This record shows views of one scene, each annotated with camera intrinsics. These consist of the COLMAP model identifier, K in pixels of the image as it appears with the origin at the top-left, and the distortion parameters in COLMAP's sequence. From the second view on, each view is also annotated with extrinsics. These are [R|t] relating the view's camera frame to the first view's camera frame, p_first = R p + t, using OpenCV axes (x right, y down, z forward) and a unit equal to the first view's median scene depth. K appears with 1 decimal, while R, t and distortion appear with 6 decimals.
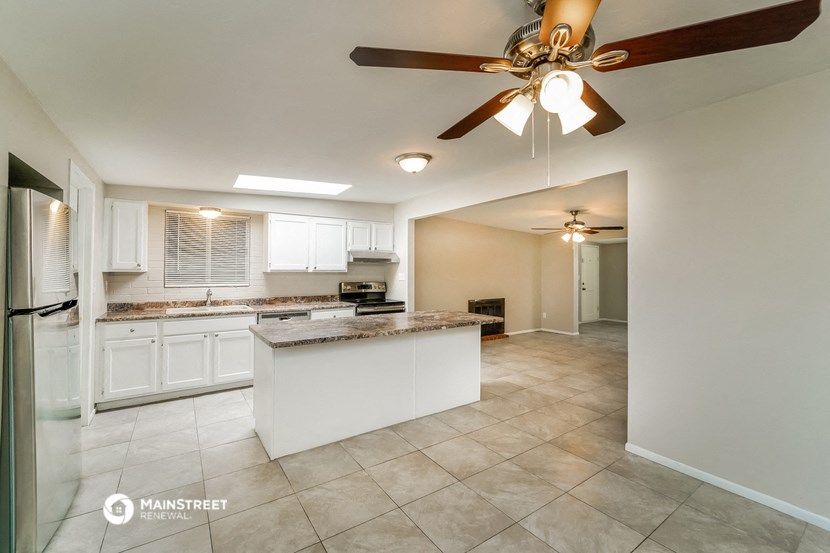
lens RADIAL K [[343.6, 0, 412.2], [0, 343.6, 270.4], [0, 0, 1]] dist [0.001070, 0.000243]
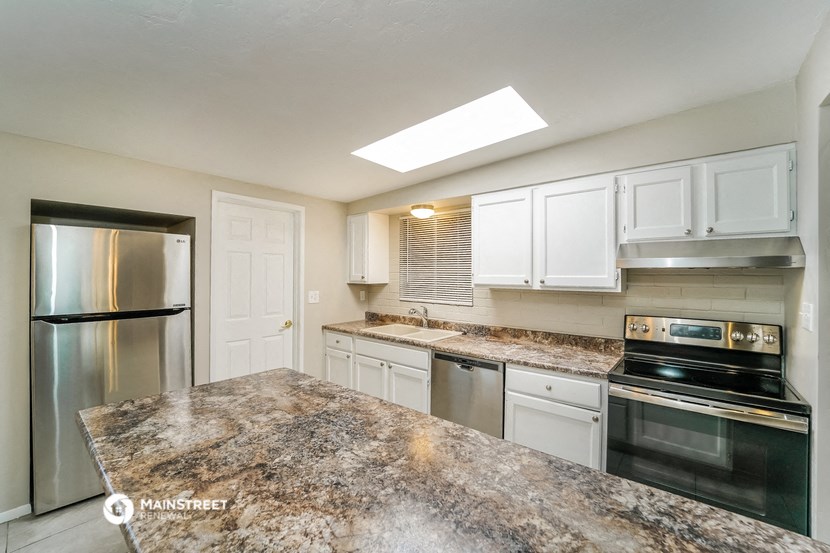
lens RADIAL K [[343.6, 0, 412.2], [0, 343.6, 270.4], [0, 0, 1]] dist [0.001070, 0.000243]
pose [[0.276800, -0.010374, -0.960872, 0.177830], [-0.004413, 0.999917, -0.012067, -0.019611], [0.960918, 0.007580, 0.276731, 0.724629]]
